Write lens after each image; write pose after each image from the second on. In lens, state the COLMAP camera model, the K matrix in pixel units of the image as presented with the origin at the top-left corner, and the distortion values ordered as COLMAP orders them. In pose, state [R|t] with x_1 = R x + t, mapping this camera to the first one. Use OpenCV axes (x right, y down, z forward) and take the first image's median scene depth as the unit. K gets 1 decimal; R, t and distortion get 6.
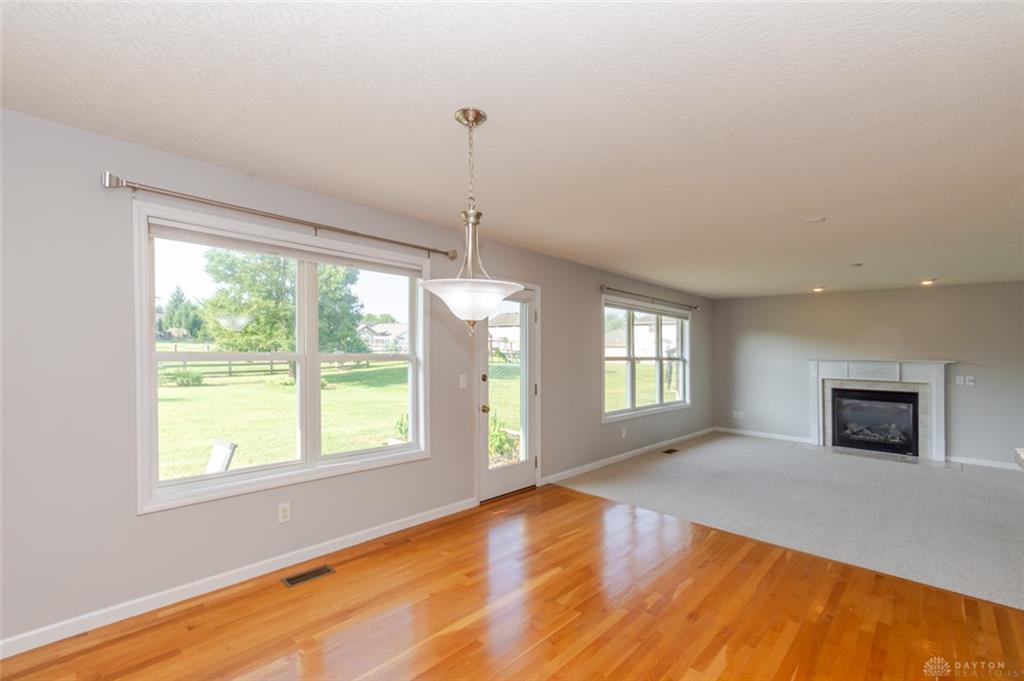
lens RADIAL K [[452.7, 0, 495.2], [0, 452.7, 326.3], [0, 0, 1]] dist [0.001541, -0.003176]
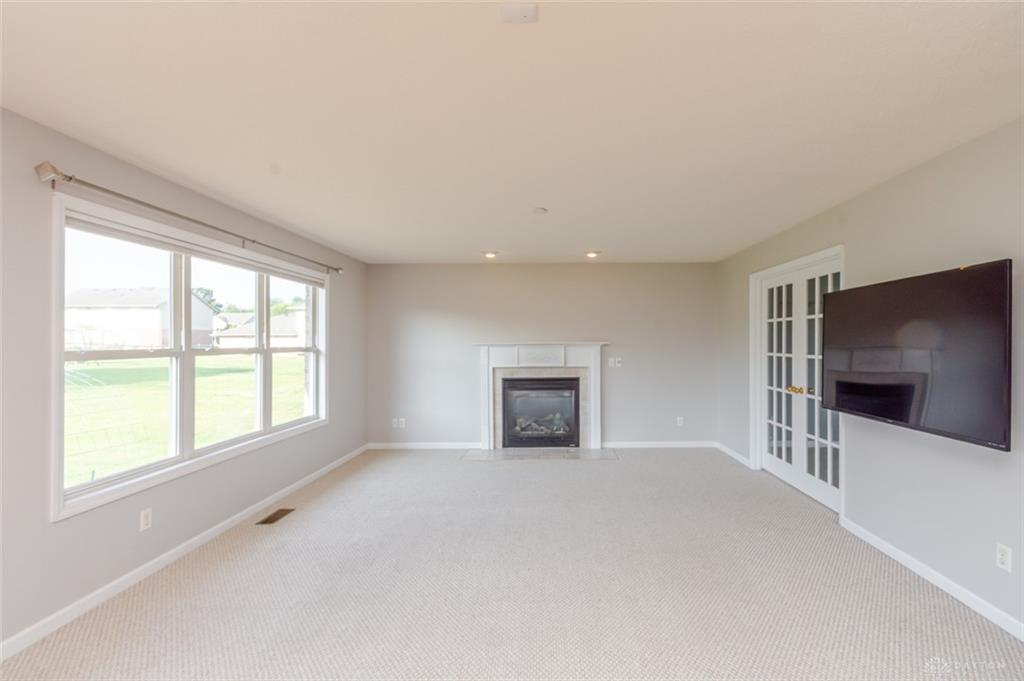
lens RADIAL K [[482.4, 0, 550.0], [0, 482.4, 354.6], [0, 0, 1]] dist [-0.002761, 0.000788]
pose [[0.719045, -0.041604, 0.693717, 0.211149], [-0.017836, 0.996773, 0.078267, 0.024301], [-0.694735, -0.068651, 0.715982, 0.334766]]
